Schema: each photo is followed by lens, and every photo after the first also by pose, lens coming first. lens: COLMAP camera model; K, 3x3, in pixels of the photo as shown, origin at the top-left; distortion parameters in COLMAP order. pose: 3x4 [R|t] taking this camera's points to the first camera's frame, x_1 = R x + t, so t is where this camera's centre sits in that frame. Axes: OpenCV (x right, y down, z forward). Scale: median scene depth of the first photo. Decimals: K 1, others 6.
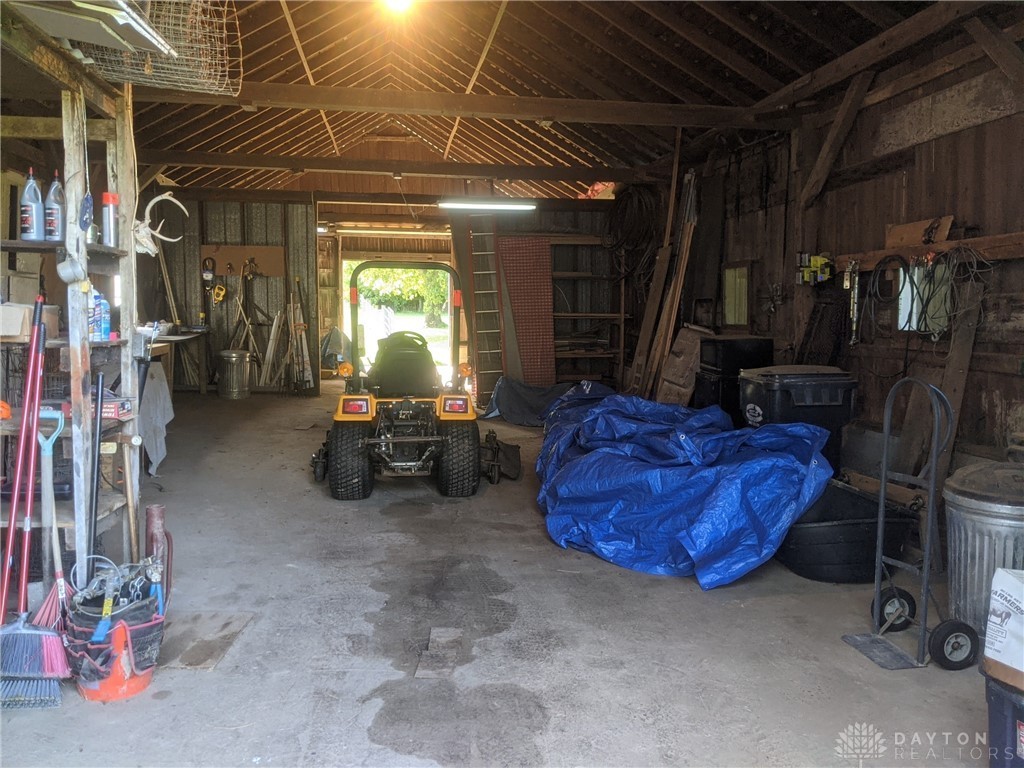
lens RADIAL K [[825.3, 0, 512.0], [0, 825.3, 384.0], [0, 0, 1]] dist [0.006814, -0.005992]
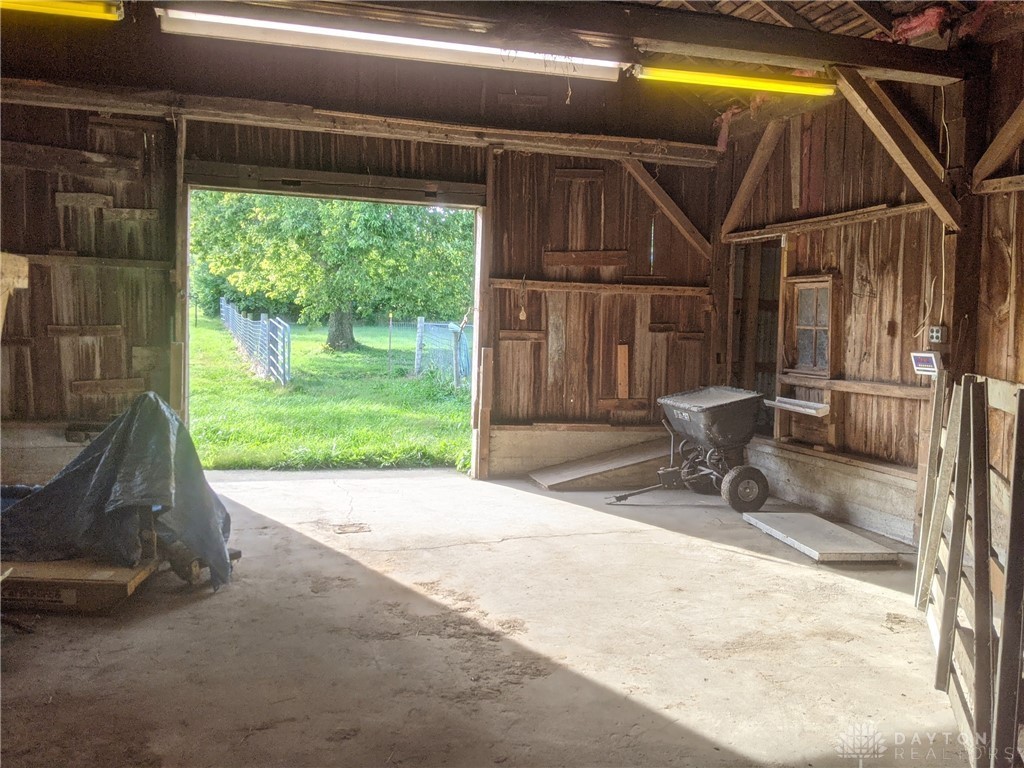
lens RADIAL K [[825.3, 0, 512.0], [0, 825.3, 384.0], [0, 0, 1]] dist [0.006814, -0.005992]
pose [[0.986707, -0.000057, 0.162511, -0.125800], [0.002061, 0.999924, -0.012163, -0.060456], [-0.162498, 0.012336, 0.986632, 0.627983]]
